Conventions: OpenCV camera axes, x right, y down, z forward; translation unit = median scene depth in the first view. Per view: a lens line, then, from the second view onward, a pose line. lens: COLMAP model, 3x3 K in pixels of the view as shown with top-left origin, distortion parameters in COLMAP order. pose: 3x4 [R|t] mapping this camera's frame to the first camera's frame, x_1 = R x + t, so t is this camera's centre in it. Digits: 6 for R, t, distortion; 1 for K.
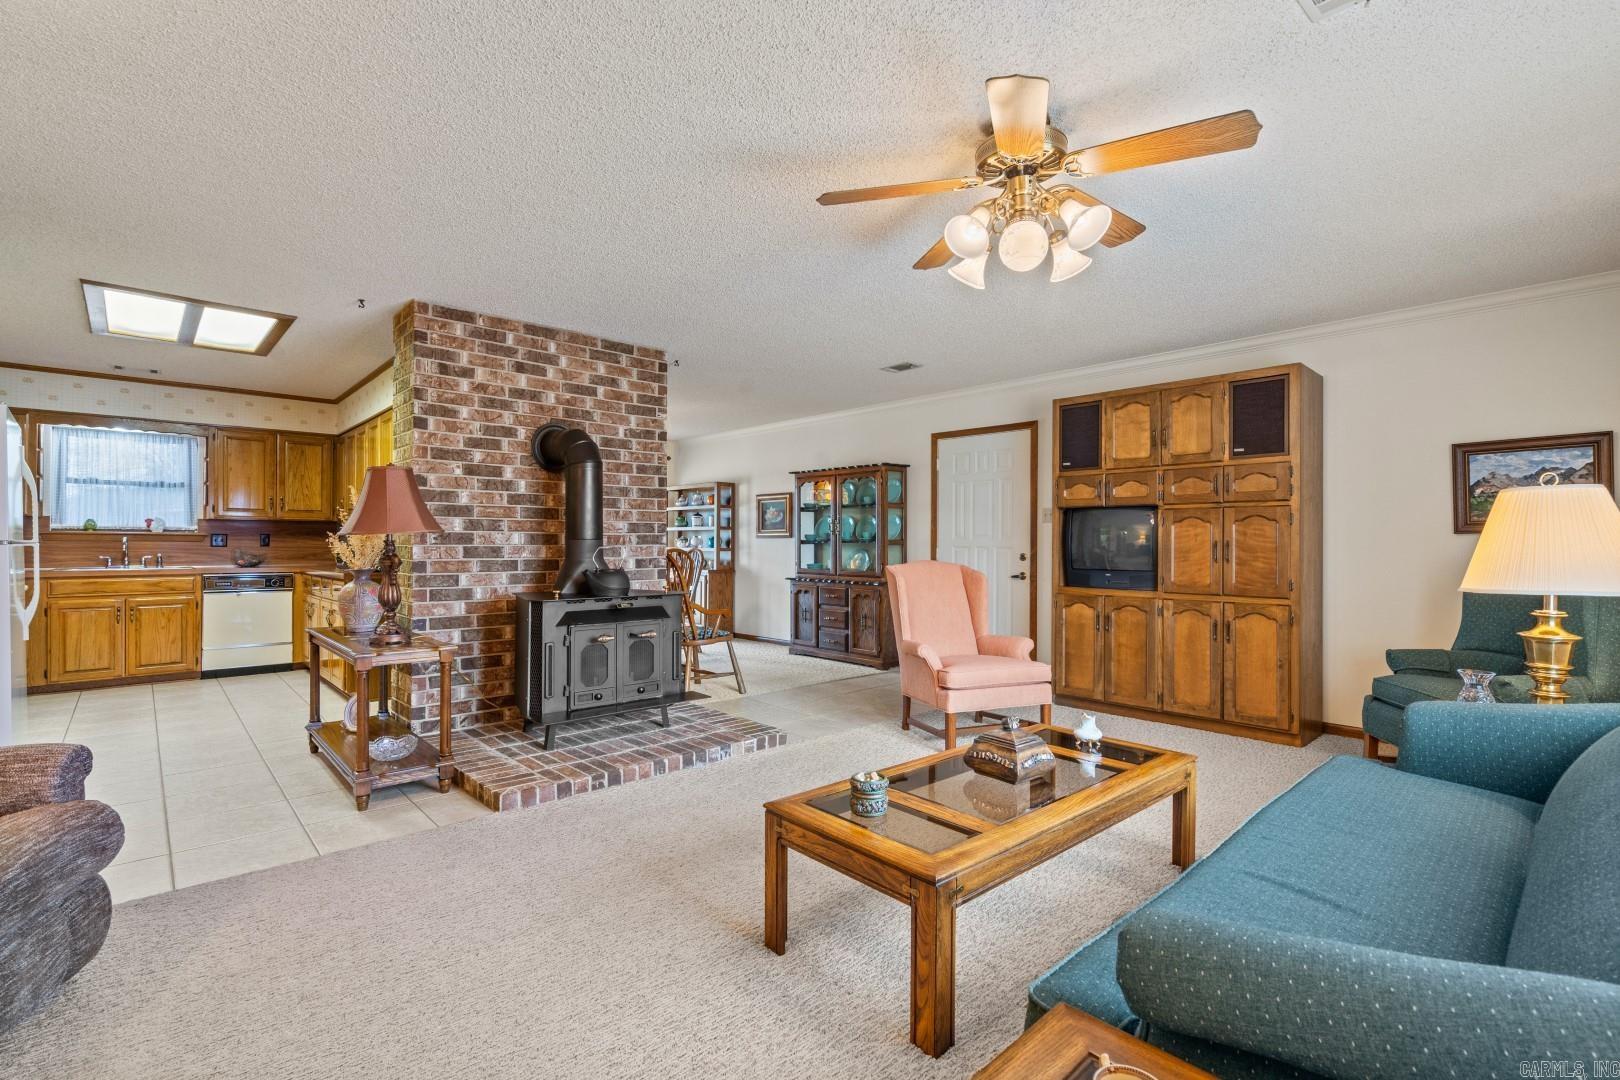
lens RADIAL K [[737.9, 0, 803.8], [0, 737.9, 540.7], [0, 0, 1]] dist [-0.003522, 0.002529]
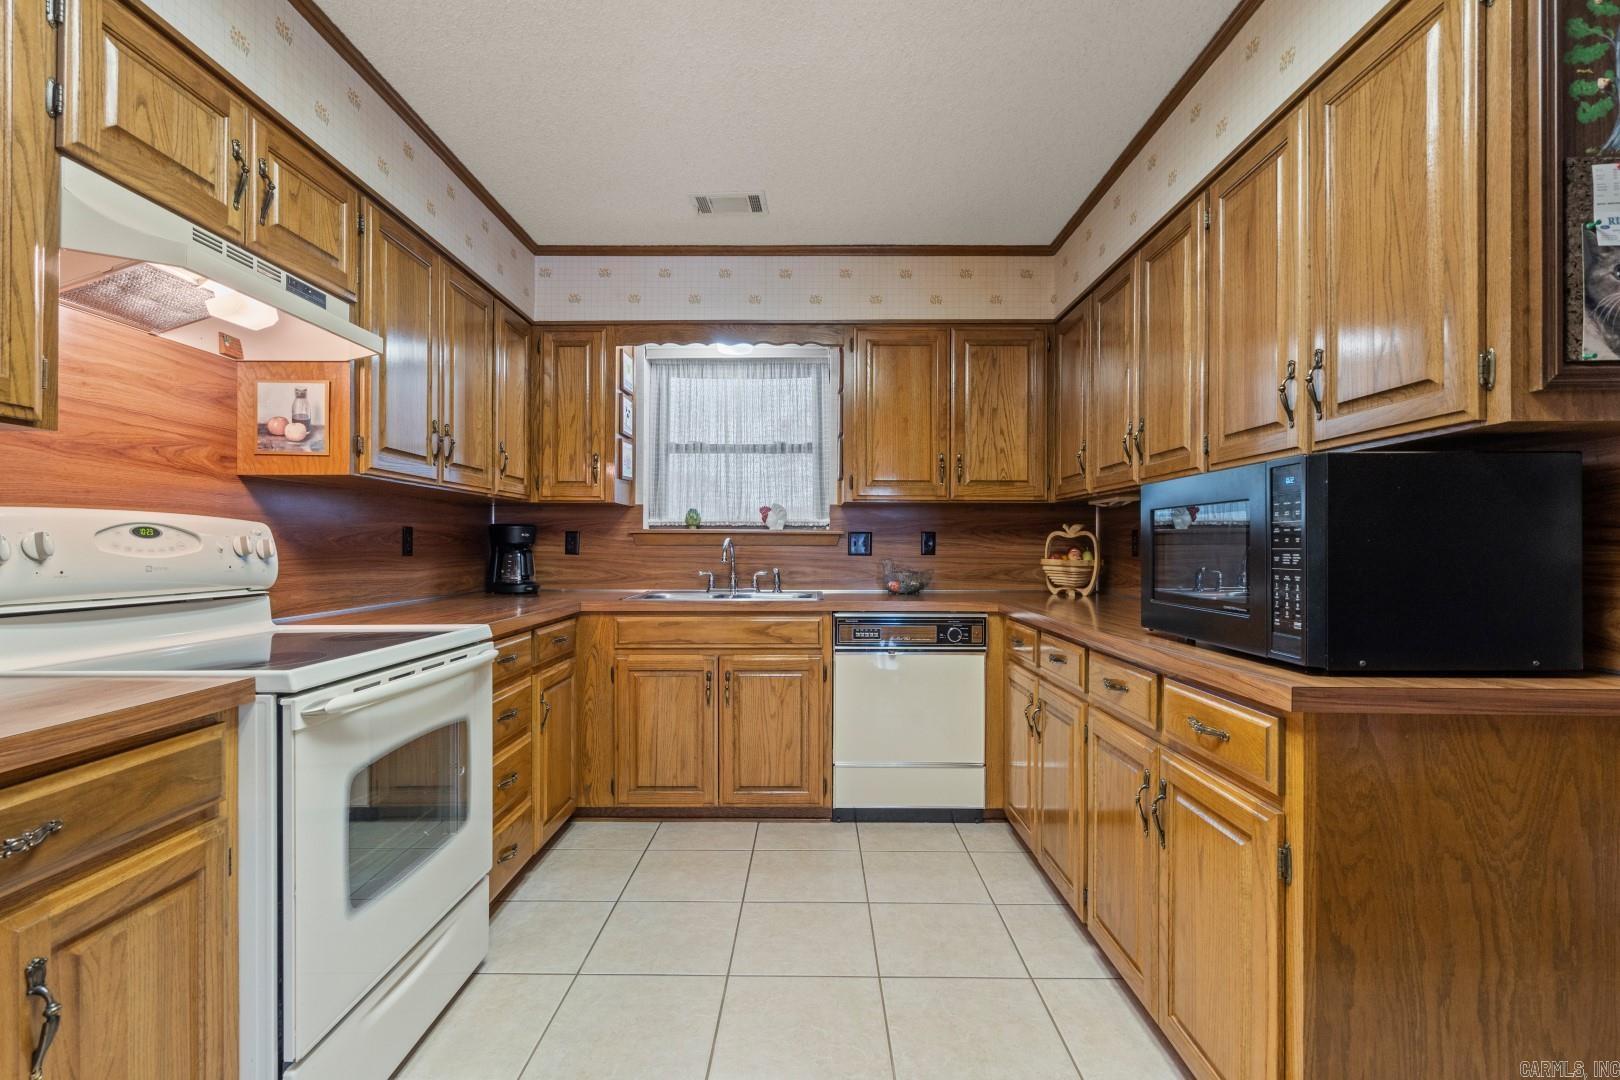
lens RADIAL K [[737.9, 0, 802.8], [0, 737.9, 546.3], [0, 0, 1]] dist [-0.003522, 0.002529]
pose [[0.731304, -0.002125, -0.682048, -0.465267], [0.003575, 0.999993, 0.000718, 0.000975], [0.682042, -0.002964, 0.731307, 0.589079]]
